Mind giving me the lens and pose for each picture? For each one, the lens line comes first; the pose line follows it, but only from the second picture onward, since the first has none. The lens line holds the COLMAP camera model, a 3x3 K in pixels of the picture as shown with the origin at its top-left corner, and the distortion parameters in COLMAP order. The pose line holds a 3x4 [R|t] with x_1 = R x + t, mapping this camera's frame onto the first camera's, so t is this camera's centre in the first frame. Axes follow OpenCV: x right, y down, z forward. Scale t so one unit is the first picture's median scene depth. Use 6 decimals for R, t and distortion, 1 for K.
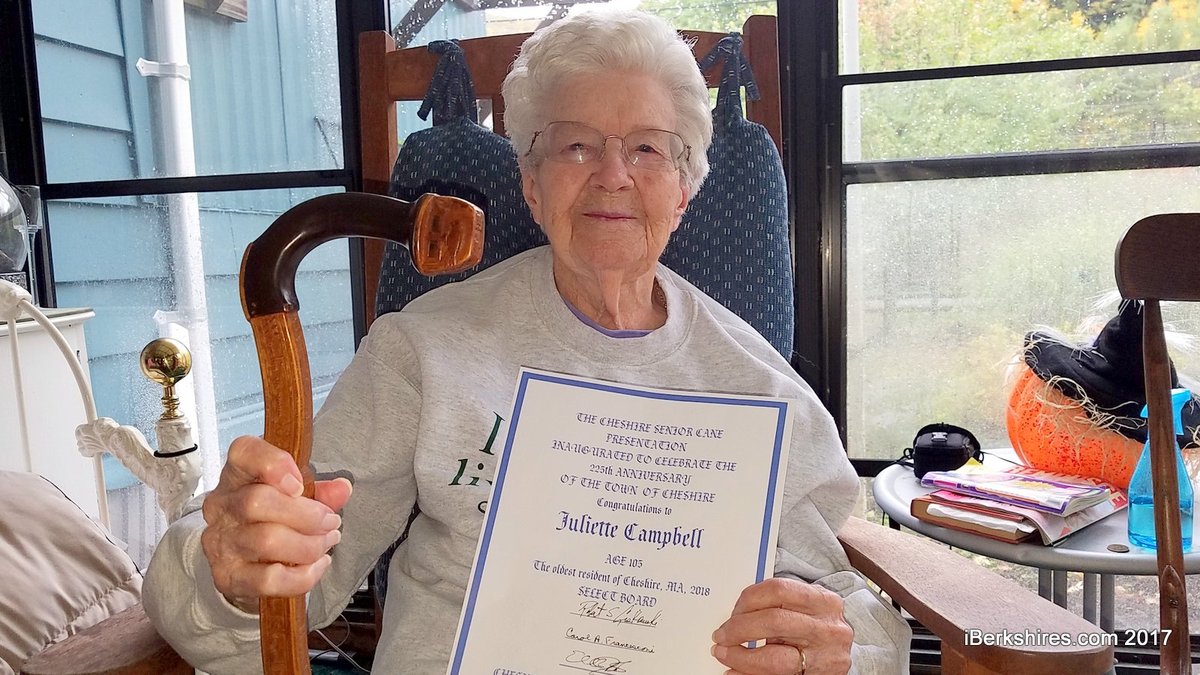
lens RADIAL K [[986.1, 0, 600.0], [0, 986.1, 337.5], [0, 0, 1]] dist [-0.010771, -0.003000]
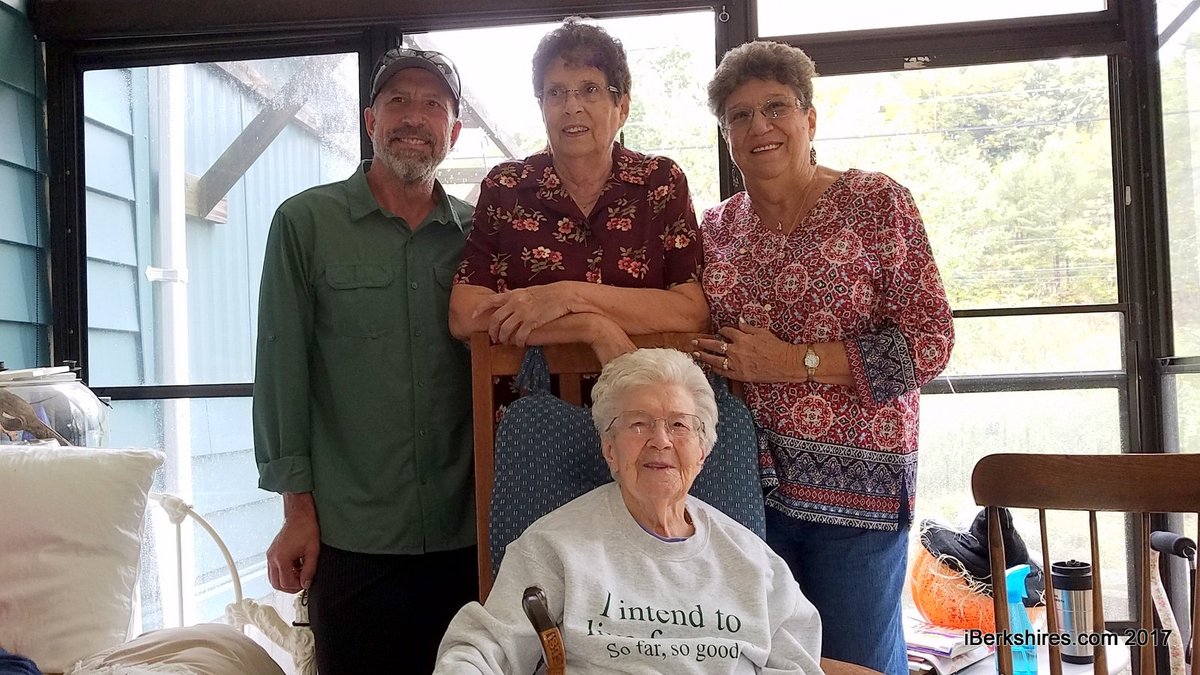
lens RADIAL K [[986.1, 0, 600.0], [0, 986.1, 337.5], [0, 0, 1]] dist [-0.010771, -0.003000]
pose [[0.996680, 0.003880, 0.081325, -0.132788], [0.009691, 0.986111, -0.165807, -0.038088], [-0.080839, 0.166044, 0.982799, -0.379905]]
